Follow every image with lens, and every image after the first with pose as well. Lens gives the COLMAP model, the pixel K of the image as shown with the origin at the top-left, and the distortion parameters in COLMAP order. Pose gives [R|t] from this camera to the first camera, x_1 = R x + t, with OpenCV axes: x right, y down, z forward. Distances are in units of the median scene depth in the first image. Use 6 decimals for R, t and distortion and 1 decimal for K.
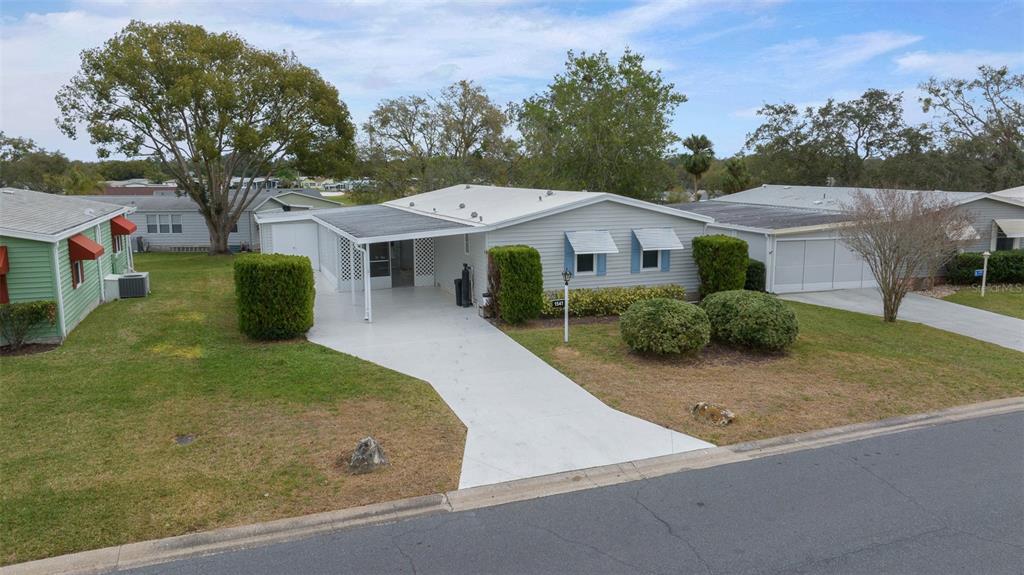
lens RADIAL K [[720.1, 0, 516.3], [0, 720.1, 284.6], [0, 0, 1]] dist [-0.037830, 0.033750]
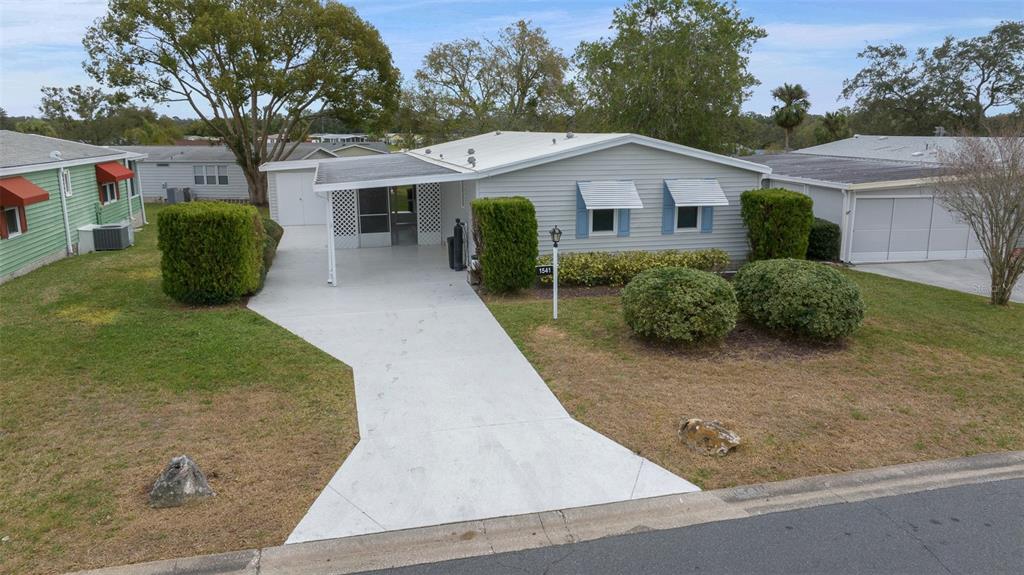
lens RADIAL K [[720.1, 0, 516.8], [0, 720.1, 287.2], [0, 0, 1]] dist [-0.037830, 0.033750]
pose [[0.991806, 0.029346, -0.124336, 0.135709], [-0.021966, 0.997937, 0.060321, -0.002141], [0.125849, -0.057095, 0.990405, 0.232686]]
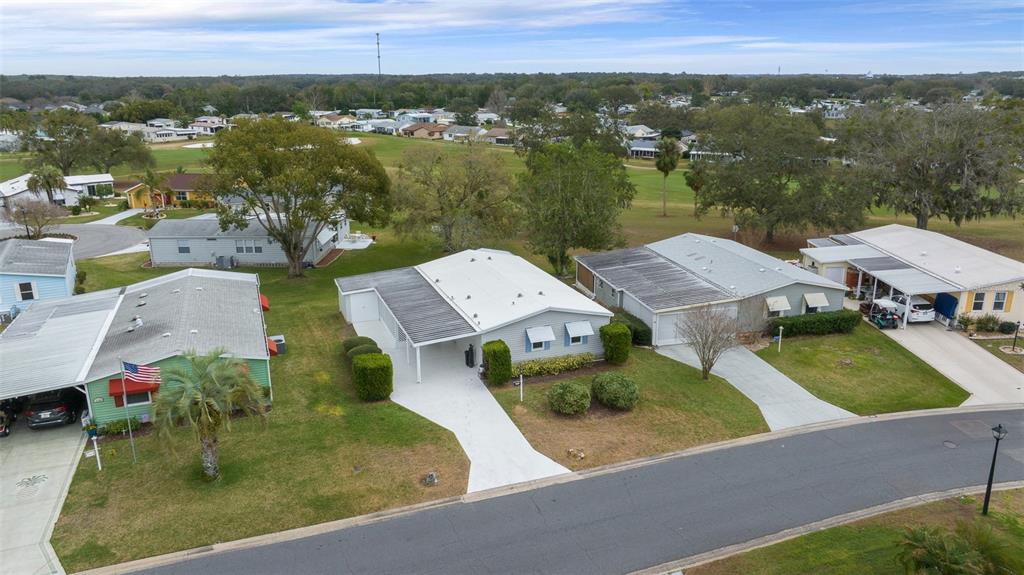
lens RADIAL K [[720.1, 0, 515.9], [0, 720.1, 278.7], [0, 0, 1]] dist [-0.037830, 0.033750]
pose [[0.999896, 0.001600, -0.014312, 0.089132], [0.000024, 0.993620, 0.112777, -0.519736], [0.014401, -0.112766, 0.993517, -1.006067]]
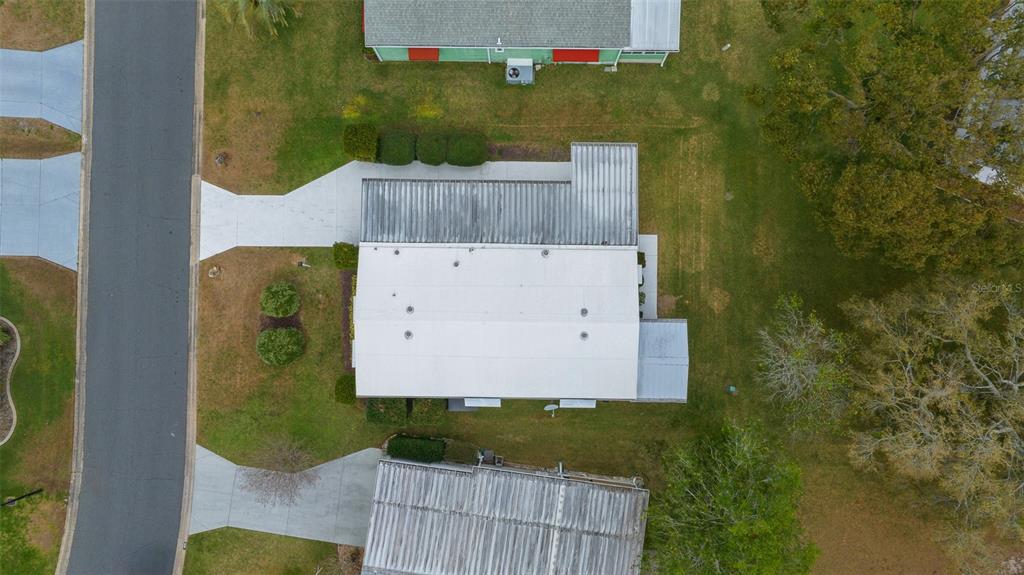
lens RADIAL K [[720.1, 0, 508.6], [0, 720.1, 281.0], [0, 0, 1]] dist [-0.037830, 0.033750]
pose [[-0.385460, 0.922064, -0.034915, -0.052056], [-0.147462, -0.024204, 0.988772, -2.408156], [0.910865, 0.386280, 0.145299, 1.364444]]
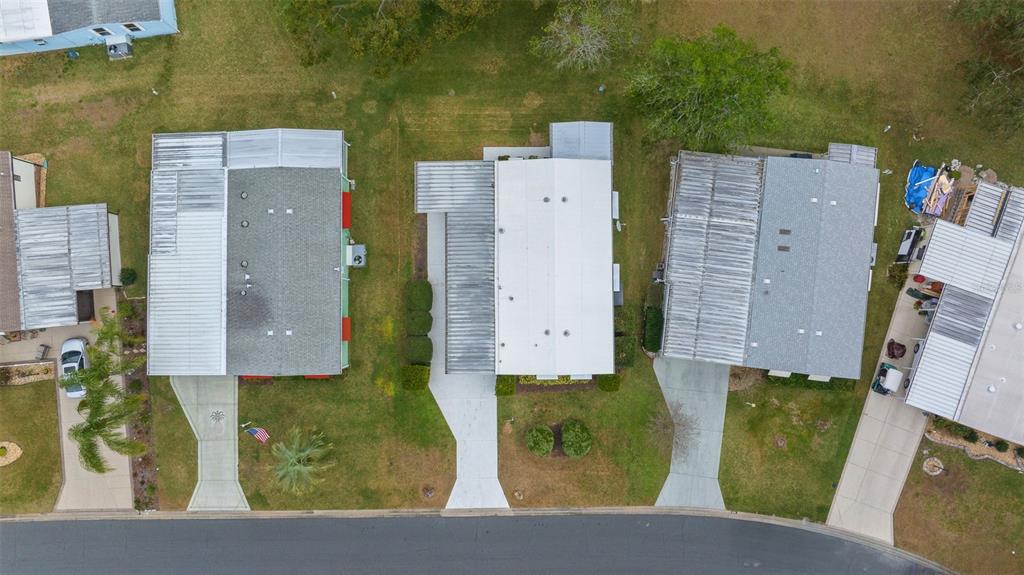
lens RADIAL K [[720.1, 0, 519.6], [0, 720.1, 286.5], [0, 0, 1]] dist [-0.037830, 0.033750]
pose [[0.929736, 0.368046, -0.011548, -0.068640], [-0.062836, 0.189478, 0.979872, -3.033781], [0.362826, -0.910297, 0.199291, 0.998415]]
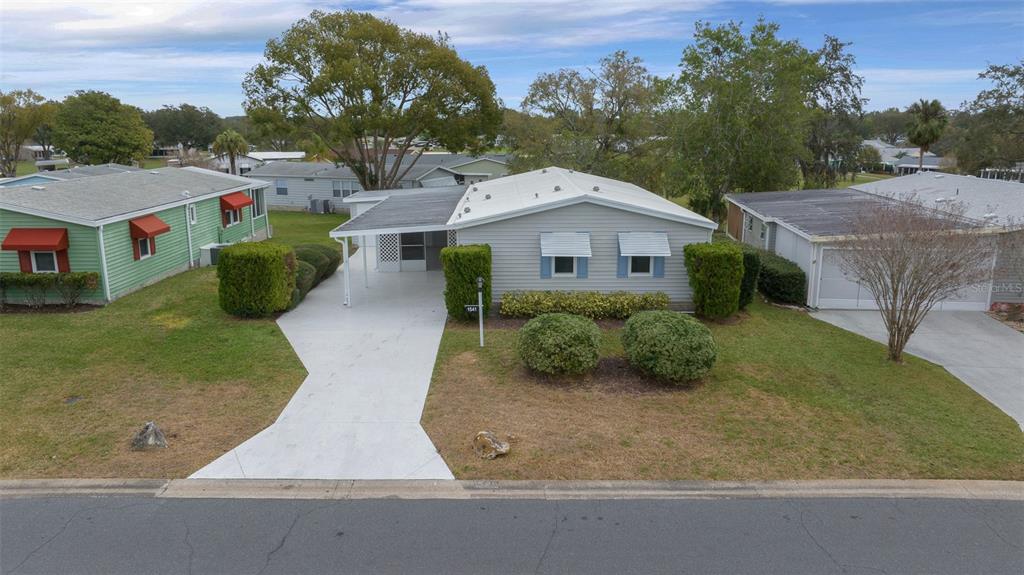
lens RADIAL K [[720.1, 0, 515.6], [0, 720.1, 282.6], [0, 0, 1]] dist [-0.037830, 0.033750]
pose [[0.932487, 0.078804, -0.352503, 0.508293], [-0.058499, 0.995975, 0.067906, -0.090519], [0.356435, -0.042701, 0.933344, 0.073208]]
